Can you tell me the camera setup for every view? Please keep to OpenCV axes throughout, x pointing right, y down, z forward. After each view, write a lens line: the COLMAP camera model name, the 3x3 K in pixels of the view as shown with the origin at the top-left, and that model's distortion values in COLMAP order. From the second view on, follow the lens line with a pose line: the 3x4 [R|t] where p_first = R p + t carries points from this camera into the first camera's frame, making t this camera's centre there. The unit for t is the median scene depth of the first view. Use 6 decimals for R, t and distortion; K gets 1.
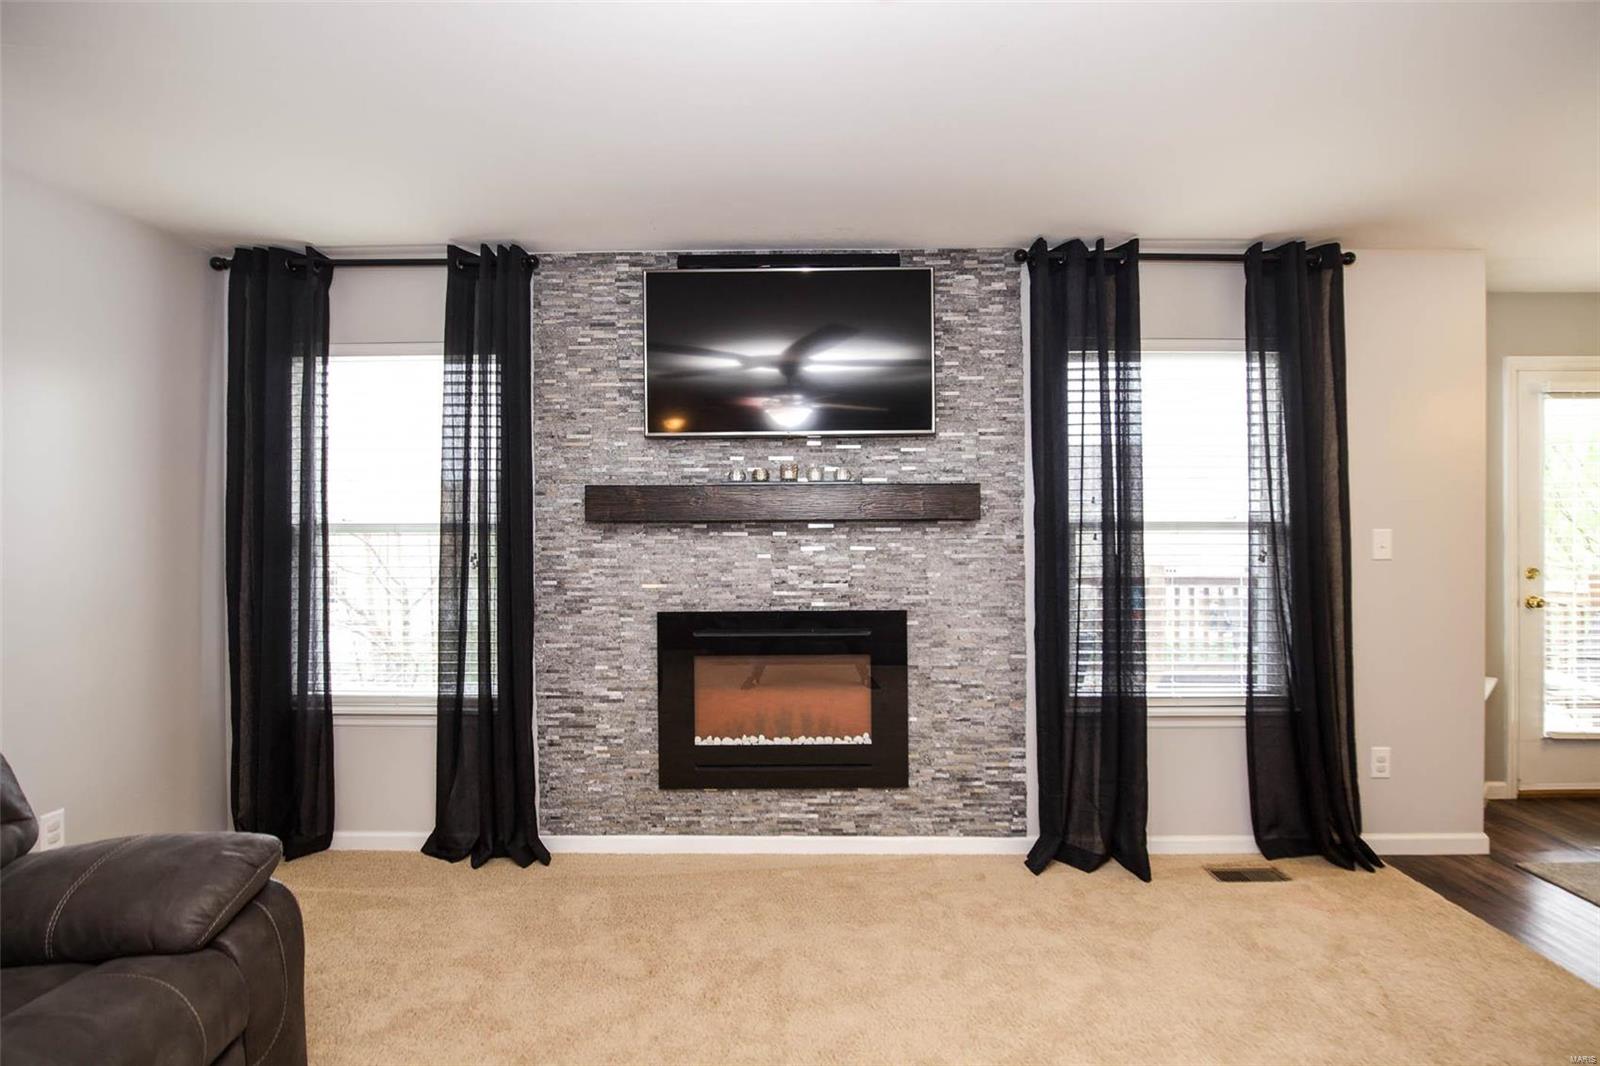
lens RADIAL K [[802.6, 0, 799.4], [0, 802.6, 518.7], [0, 0, 1]] dist [-0.022267, 0.001248]
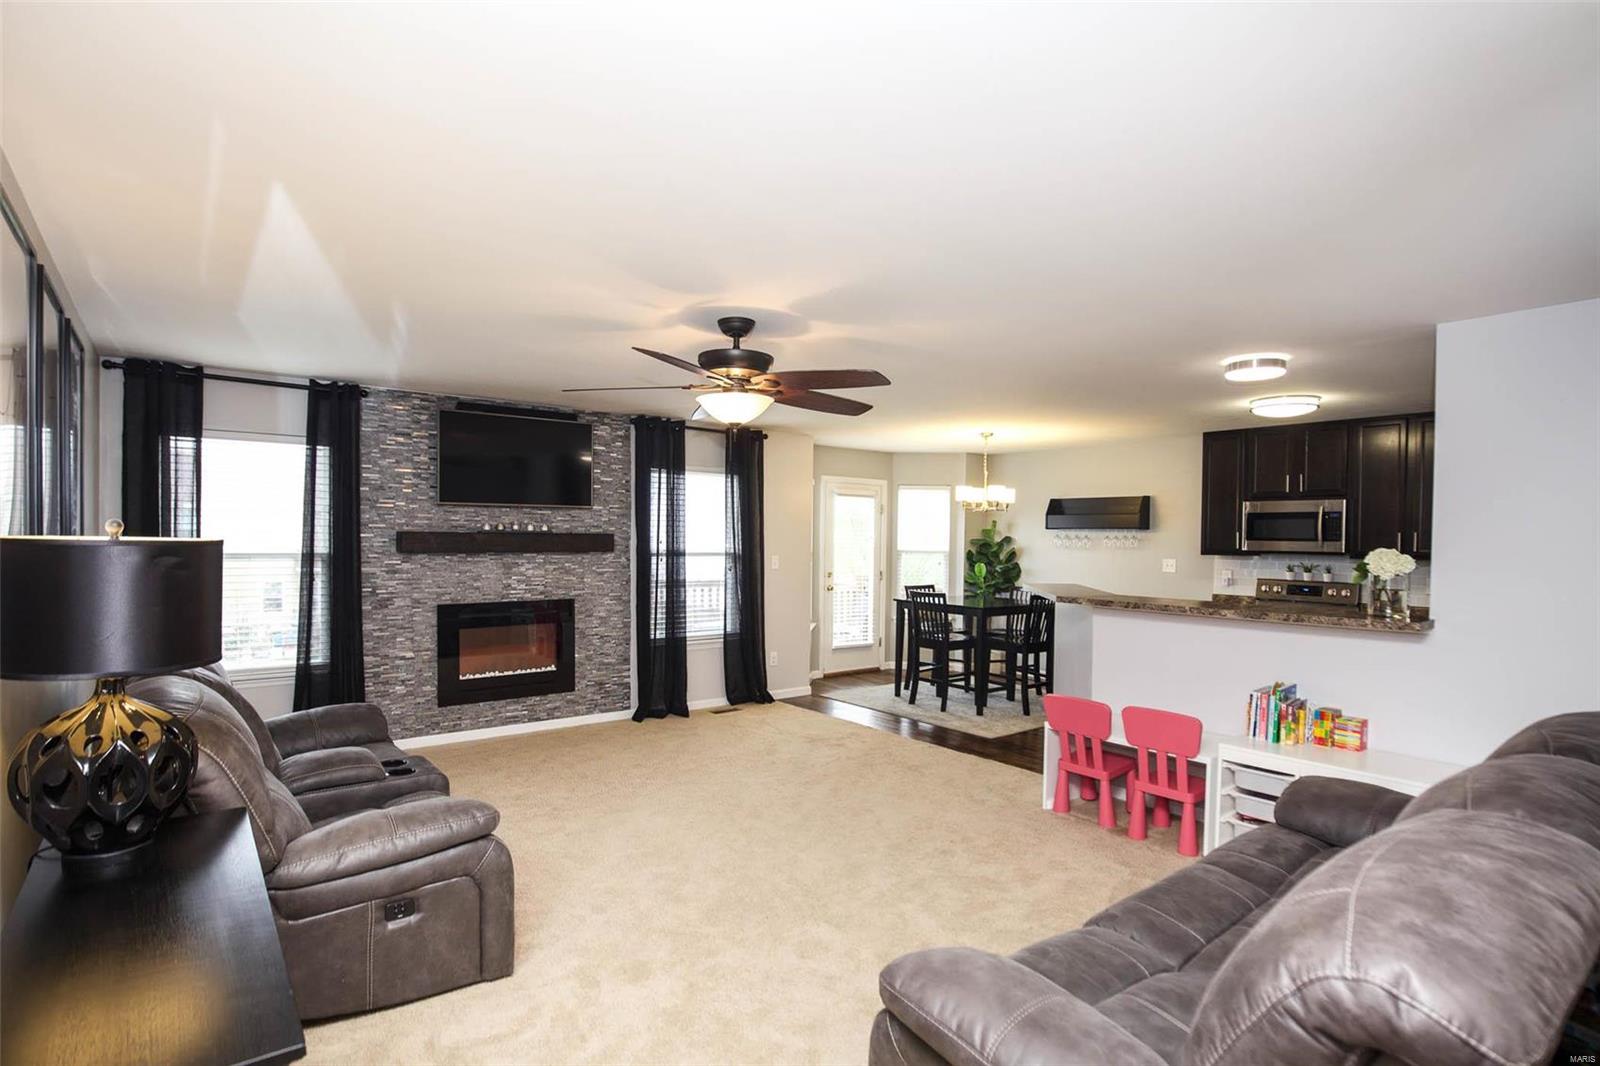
lens RADIAL K [[802.6, 0, 806.1], [0, 802.6, 556.5], [0, 0, 1]] dist [-0.022267, 0.001248]
pose [[0.770374, -0.002510, 0.637588, -0.658257], [-0.014975, 0.999645, 0.022028, -0.036894], [-0.637417, -0.026518, 0.770063, -0.820297]]
